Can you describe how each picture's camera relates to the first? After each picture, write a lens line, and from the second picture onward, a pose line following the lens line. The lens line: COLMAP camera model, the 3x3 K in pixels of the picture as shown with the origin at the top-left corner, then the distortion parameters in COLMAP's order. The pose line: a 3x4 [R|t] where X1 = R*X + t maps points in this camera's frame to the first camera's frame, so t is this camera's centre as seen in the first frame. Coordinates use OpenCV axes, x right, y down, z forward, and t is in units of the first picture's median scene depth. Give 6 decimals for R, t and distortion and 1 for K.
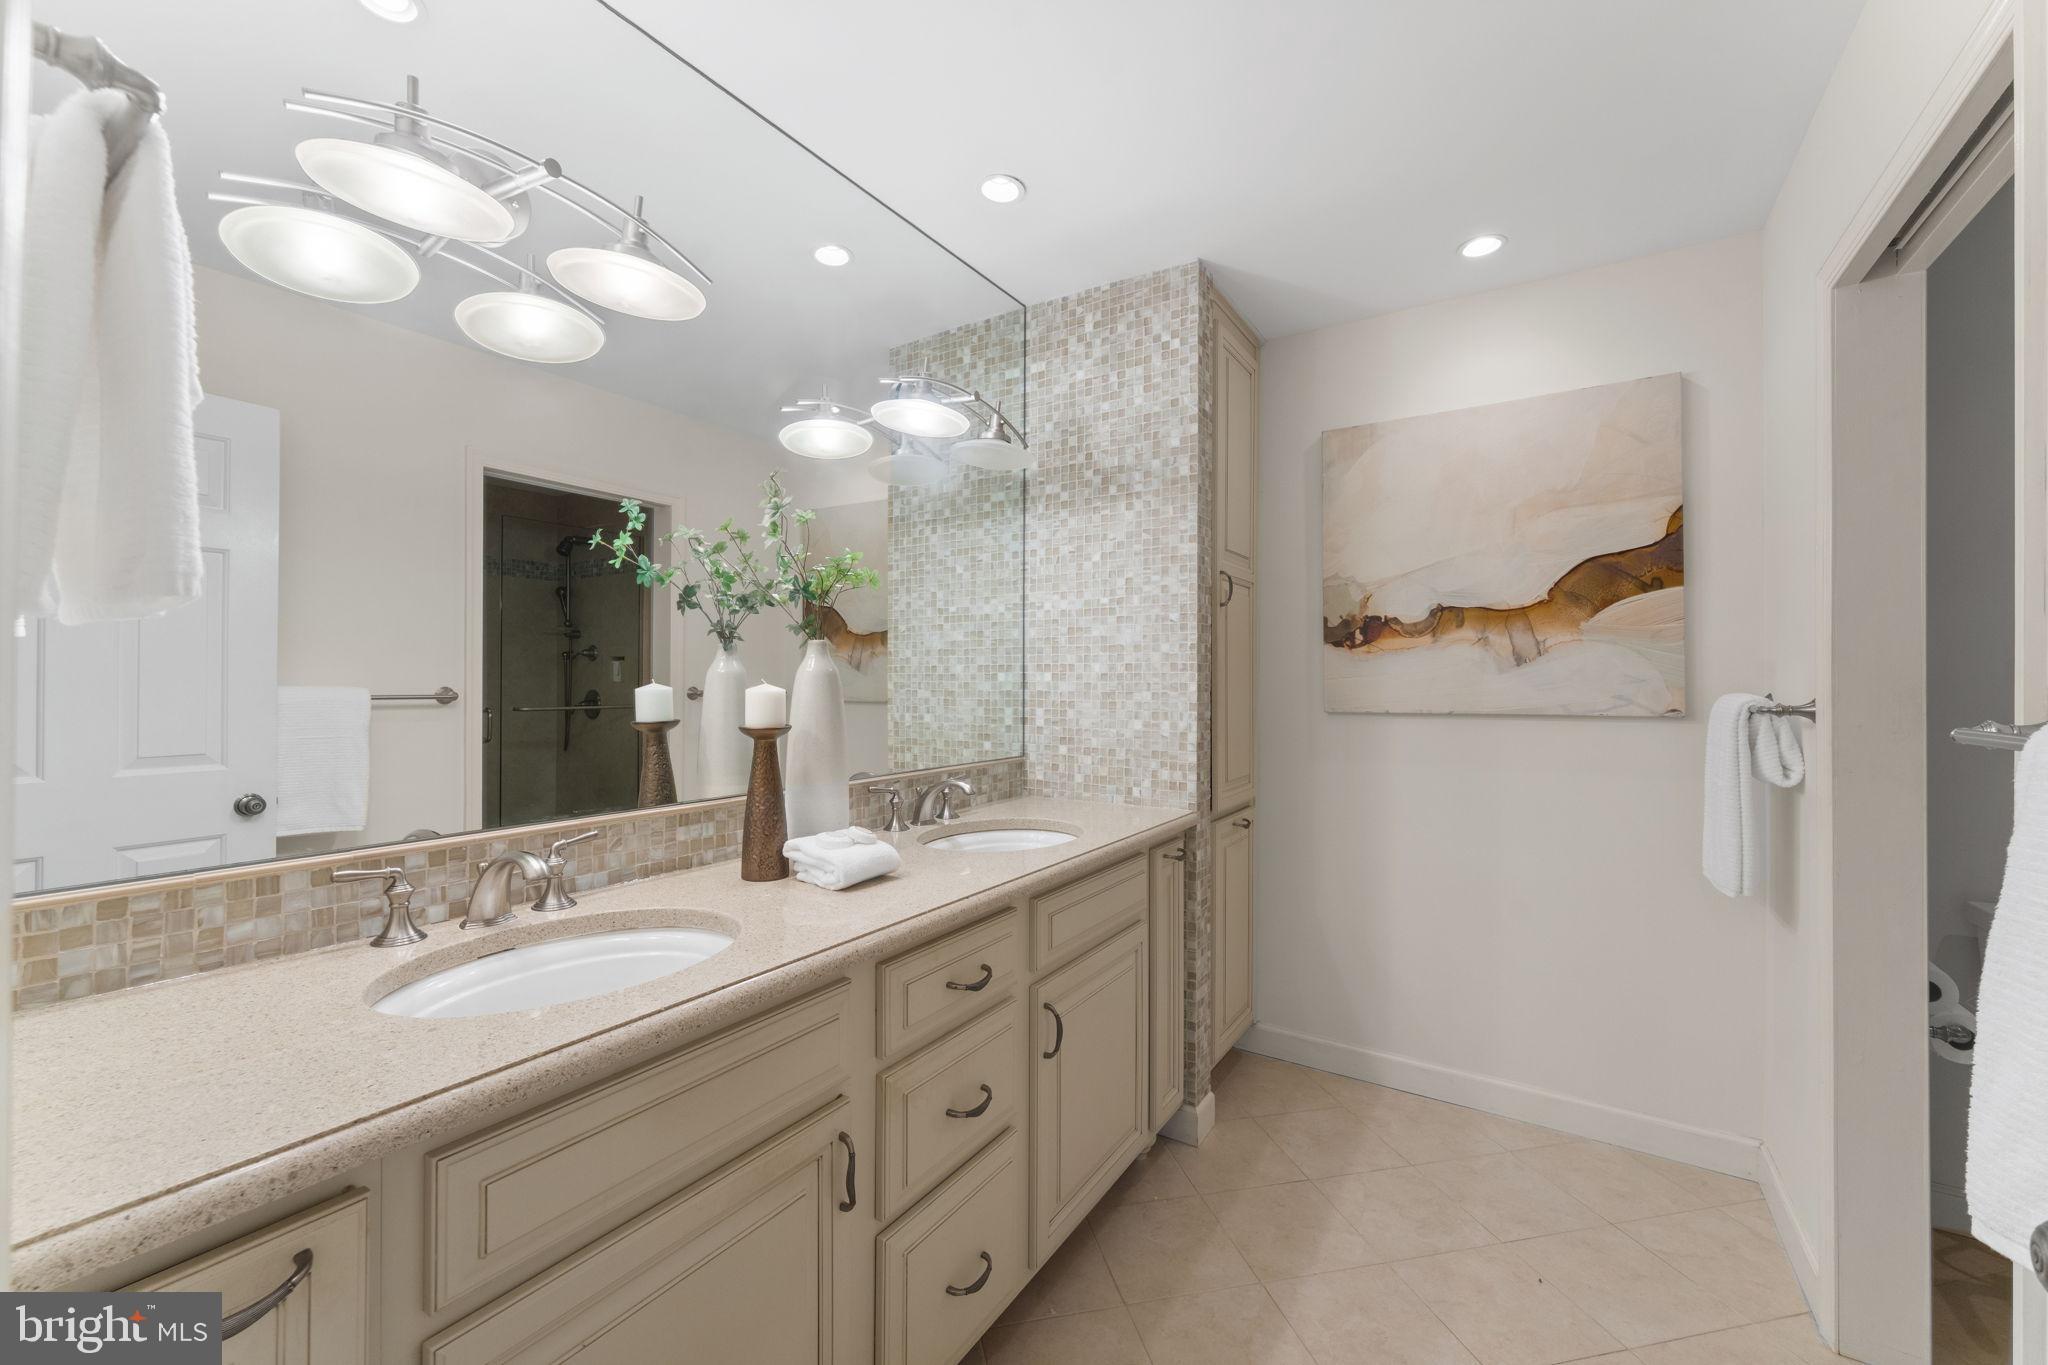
lens RADIAL K [[812.5, 0, 1023.8], [0, 812.5, 673.6], [0, 0, 1]] dist [-0.001523, -0.000007]
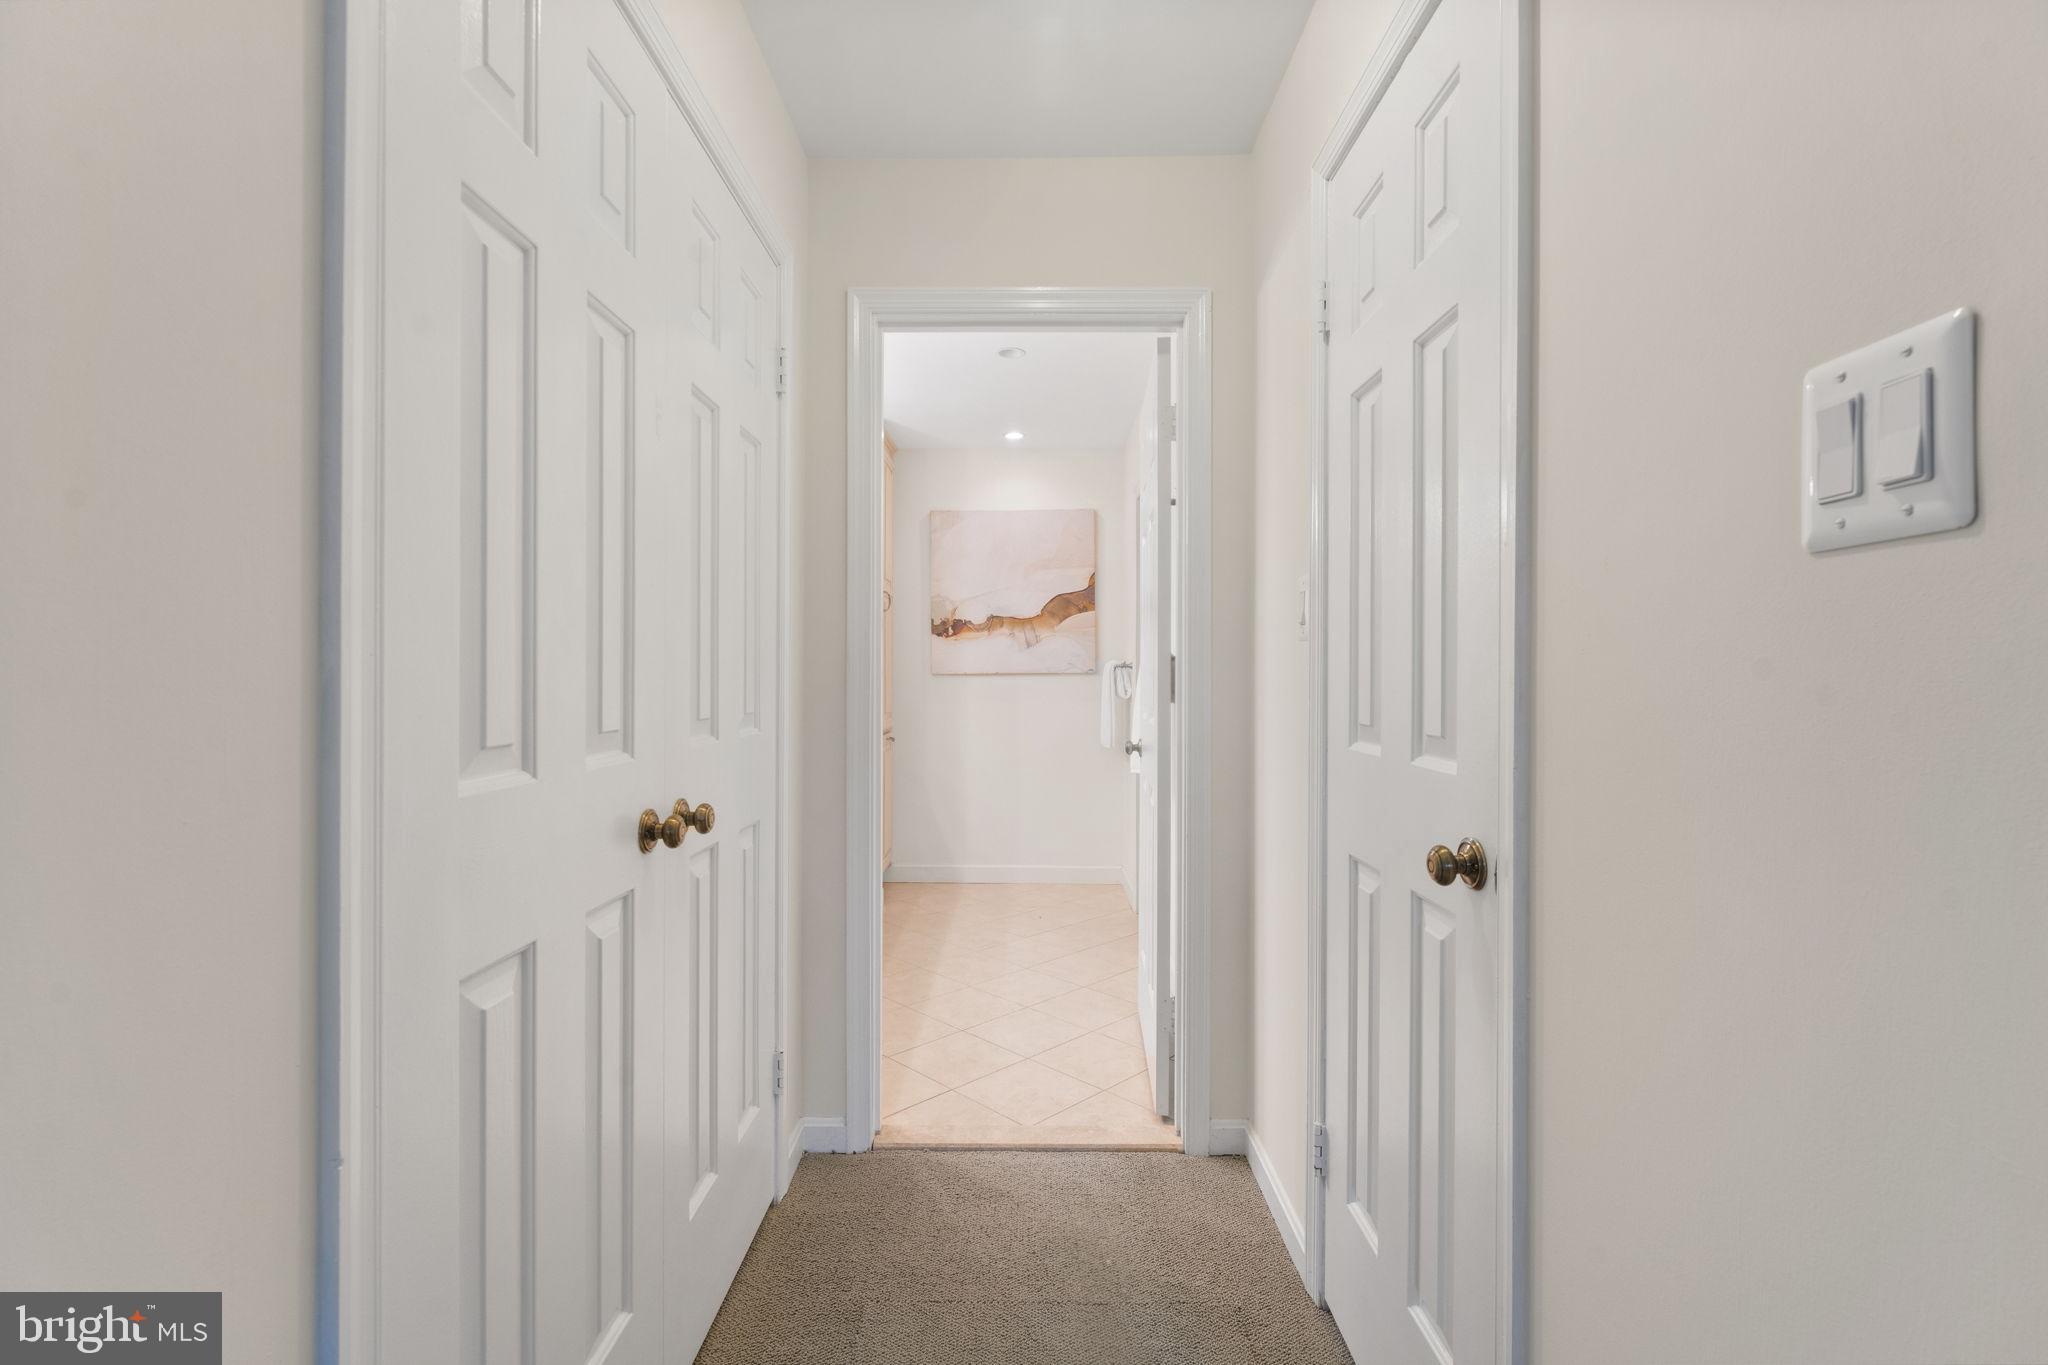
lens RADIAL K [[881.0, 0, 1023.9], [0, 881.0, 677.7], [0, 0, 1]] dist [0.004814, 0.000512]
pose [[0.839345, -0.002791, 0.543593, -0.522709], [-0.002680, 0.999953, 0.009273, 0.040391], [-0.543593, -0.009240, 0.839298, -0.733041]]
